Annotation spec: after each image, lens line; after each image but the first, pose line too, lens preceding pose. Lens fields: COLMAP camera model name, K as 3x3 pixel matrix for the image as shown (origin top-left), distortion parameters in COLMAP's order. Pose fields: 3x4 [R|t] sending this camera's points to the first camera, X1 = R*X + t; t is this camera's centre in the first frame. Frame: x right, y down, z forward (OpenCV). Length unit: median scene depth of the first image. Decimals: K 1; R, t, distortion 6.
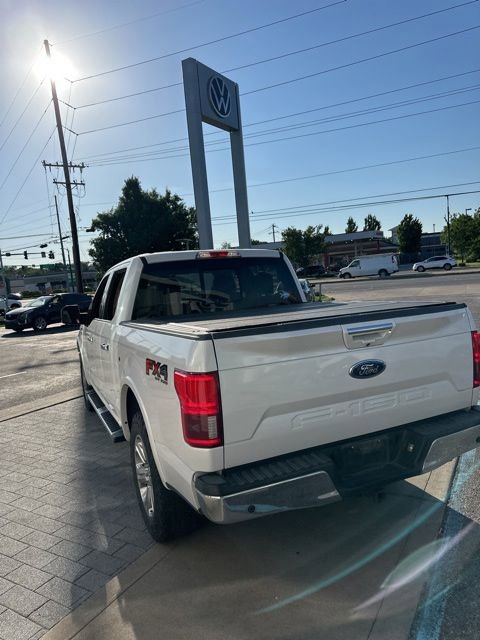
lens RADIAL K [[446.3, 0, 240.0], [0, 446.3, 320.0], [0, 0, 1]] dist [0.106187, -0.158885]
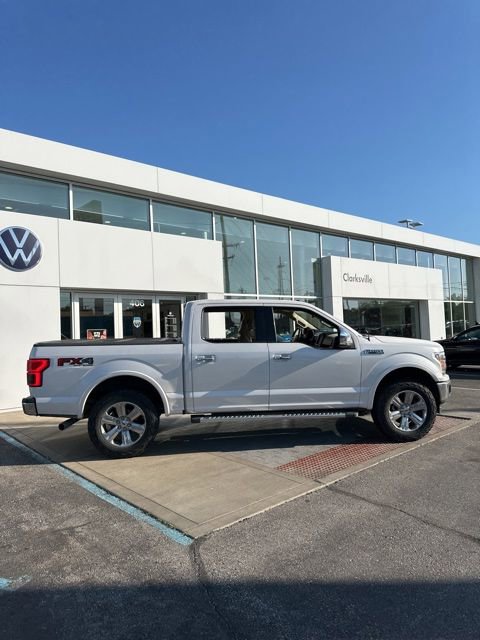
lens RADIAL K [[446.3, 0, 240.0], [0, 446.3, 320.0], [0, 0, 1]] dist [0.106187, -0.158885]
pose [[-0.299622, 0.070474, -0.951452, 0.156153], [-0.033375, 0.995883, 0.084275, -0.025549], [0.953474, 0.057005, -0.296036, 0.180593]]
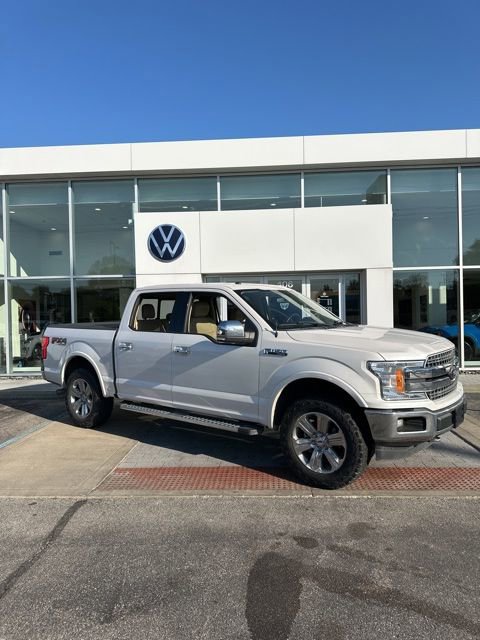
lens RADIAL K [[444.4, 0, 240.0], [0, 444.4, 320.0], [0, 0, 1]] dist [0.108011, -0.172122]
pose [[-0.882247, 0.103431, -0.459284, 0.051859], [0.045837, 0.989805, 0.134855, -0.026735], [0.468549, 0.097924, -0.877993, 0.274736]]
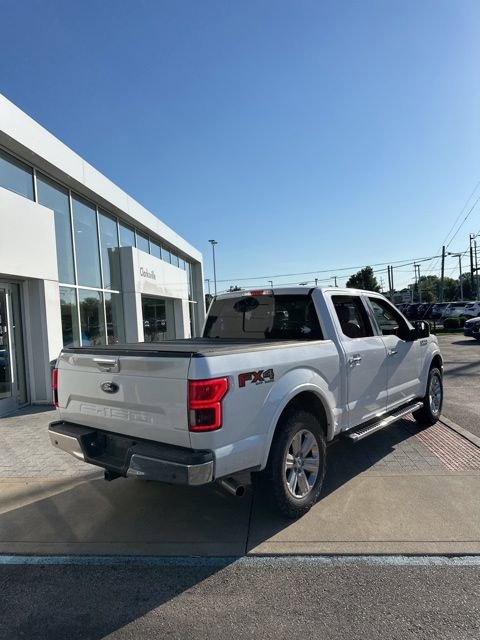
lens RADIAL K [[446.3, 0, 240.0], [0, 446.3, 320.0], [0, 0, 1]] dist [0.106187, -0.158885]
pose [[0.439153, 0.069569, -0.895715, 0.111361], [-0.073676, 0.996428, 0.041268, -0.012821], [0.895386, 0.047870, 0.442710, 0.044453]]
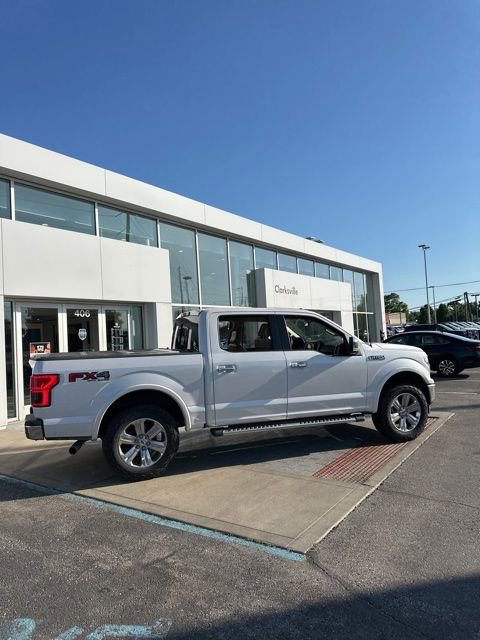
lens RADIAL K [[446.3, 0, 240.0], [0, 446.3, 320.0], [0, 0, 1]] dist [0.106187, -0.158885]
pose [[-0.066680, 0.045904, -0.996718, 0.161353], [-0.040952, 0.997973, 0.048702, -0.022616], [0.996934, 0.044066, -0.064665, 0.138876]]
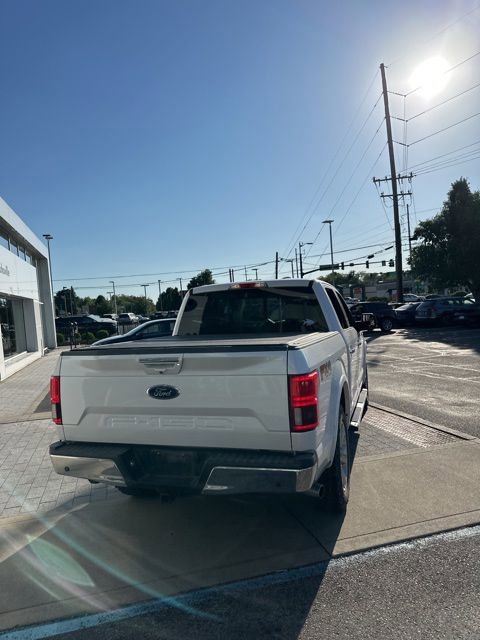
lens RADIAL K [[446.3, 0, 240.0], [0, 446.3, 320.0], [0, 0, 1]] dist [0.106187, -0.158885]
pose [[0.732541, 0.054009, -0.678577, 0.079003], [-0.062988, 0.997949, 0.011431, -0.007347], [0.677803, 0.034368, 0.734440, 0.013817]]
